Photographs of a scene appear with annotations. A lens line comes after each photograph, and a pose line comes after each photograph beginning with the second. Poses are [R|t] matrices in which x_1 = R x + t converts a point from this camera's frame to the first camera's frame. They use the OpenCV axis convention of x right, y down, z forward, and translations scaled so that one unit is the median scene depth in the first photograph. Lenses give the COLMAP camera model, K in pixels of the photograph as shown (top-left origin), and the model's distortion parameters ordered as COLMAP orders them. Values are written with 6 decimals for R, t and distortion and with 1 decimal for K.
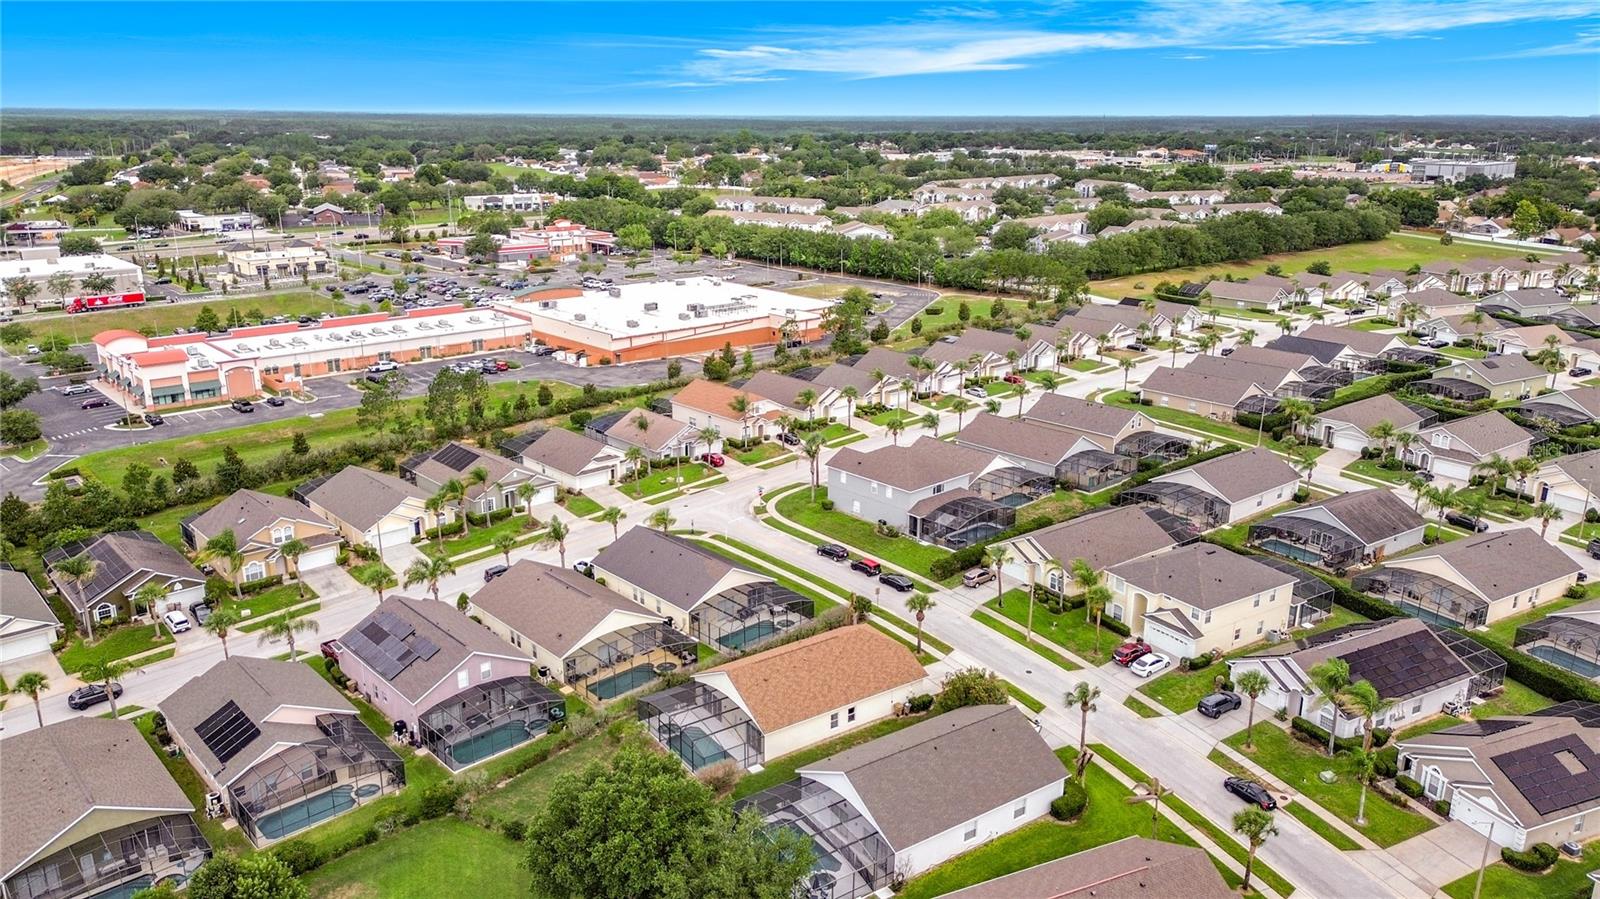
lens RADIAL K [[1128.6, 0, 797.1], [0, 1128.6, 456.5], [0, 0, 1]] dist [0.095905, -0.106678]
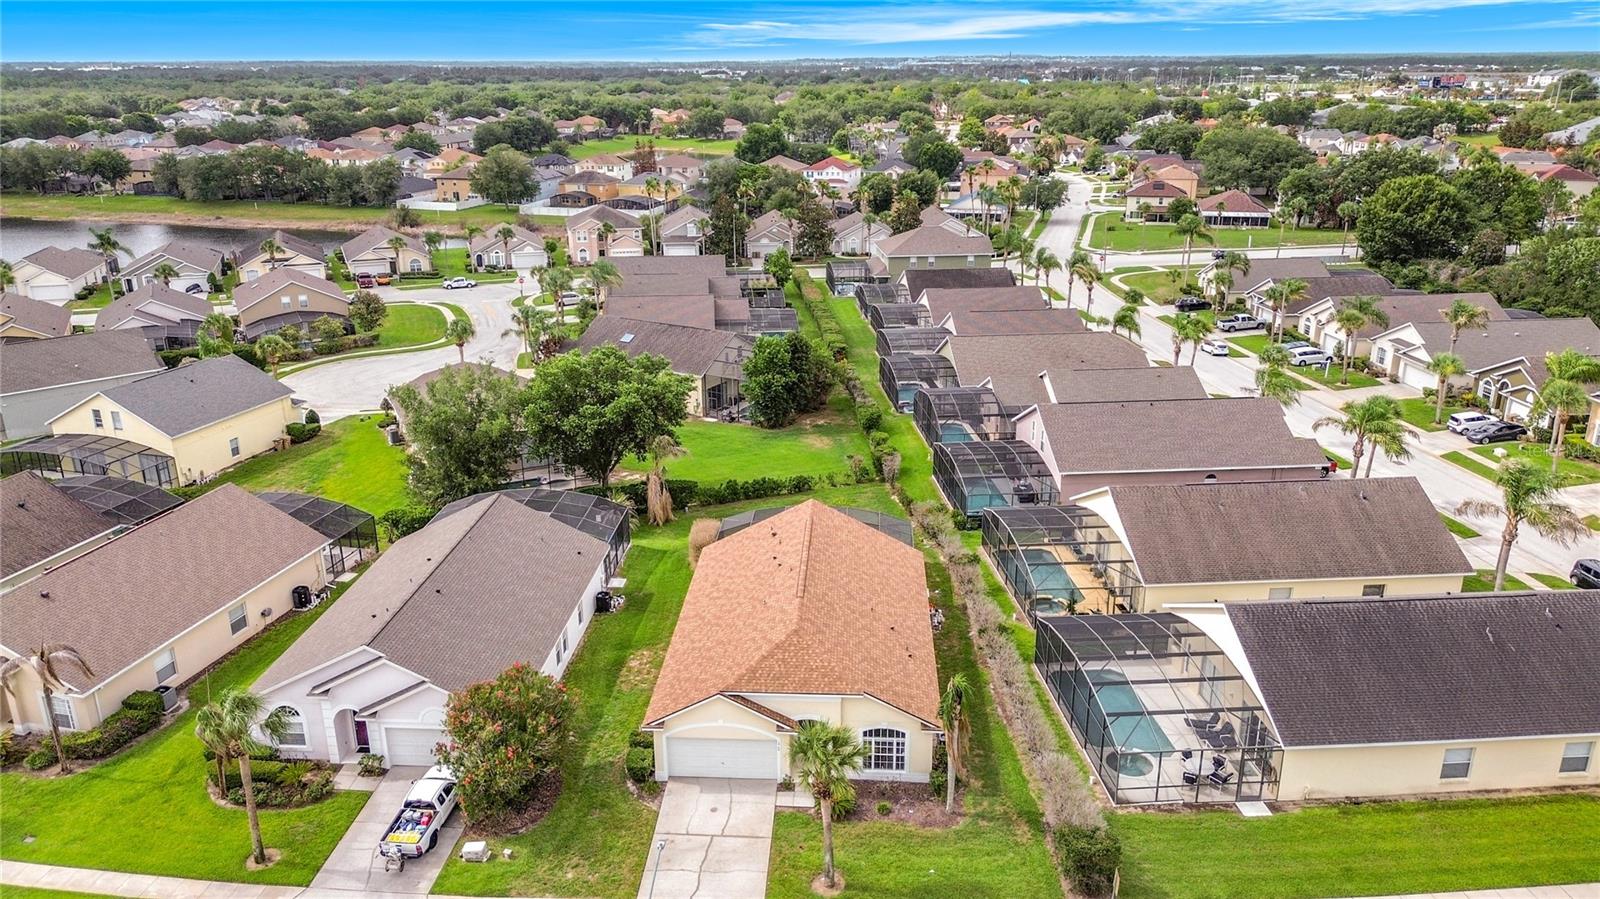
lens RADIAL K [[1133.6, 0, 797.0], [0, 1133.6, 453.7], [0, 0, 1]] dist [0.081388, -0.083917]
pose [[-0.619940, 0.255066, -0.742035, 0.214440], [-0.226535, 0.847238, 0.480489, -0.072318], [0.751237, 0.465972, -0.467455, 0.669645]]
